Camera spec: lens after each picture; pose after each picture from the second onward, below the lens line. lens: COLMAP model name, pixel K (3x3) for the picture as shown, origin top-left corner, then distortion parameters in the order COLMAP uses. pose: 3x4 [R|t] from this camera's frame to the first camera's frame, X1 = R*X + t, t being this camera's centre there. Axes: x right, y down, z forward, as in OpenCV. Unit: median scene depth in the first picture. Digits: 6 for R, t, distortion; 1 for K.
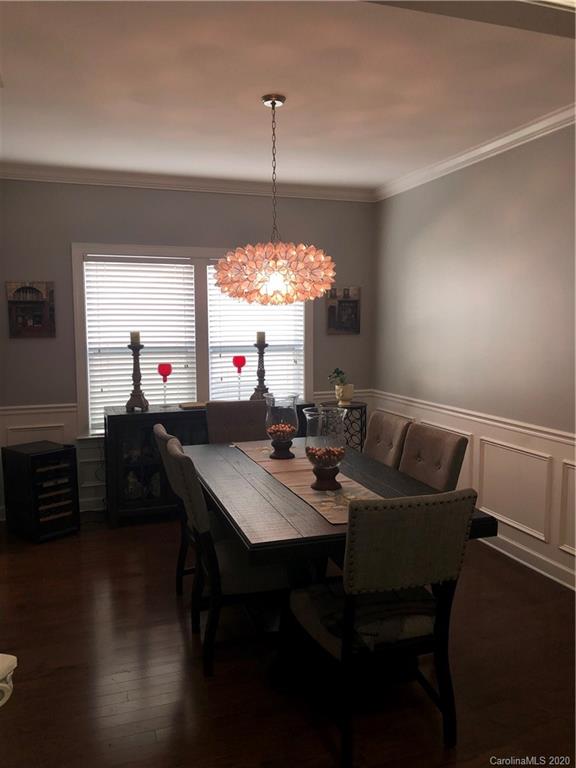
lens RADIAL K [[633.3, 0, 290.2], [0, 633.3, 404.0], [0, 0, 1]] dist [0.061144, -0.063506]
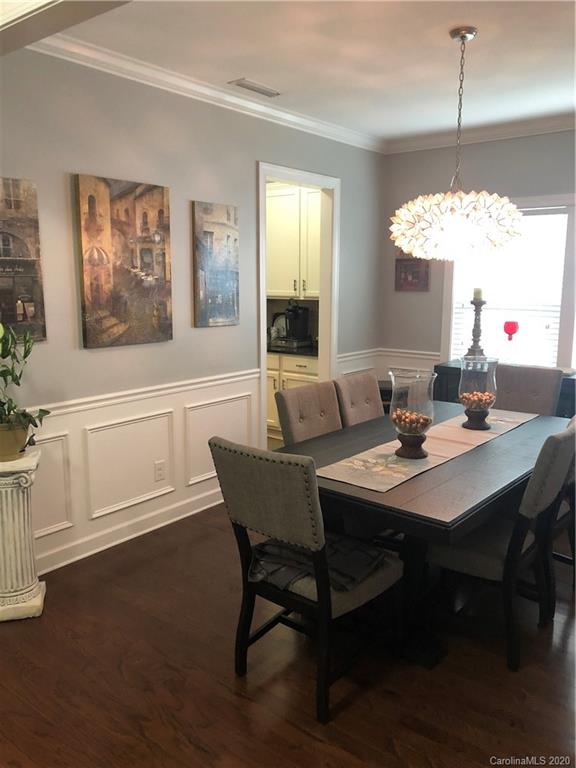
lens RADIAL K [[633.3, 0, 289.2], [0, 633.3, 383.6], [0, 0, 1]] dist [0.061144, -0.063506]
pose [[0.546704, 0.146761, -0.824364, 0.443568], [-0.117536, 0.988223, 0.097984, -0.027008], [0.829036, 0.043324, 0.557515, 0.198340]]
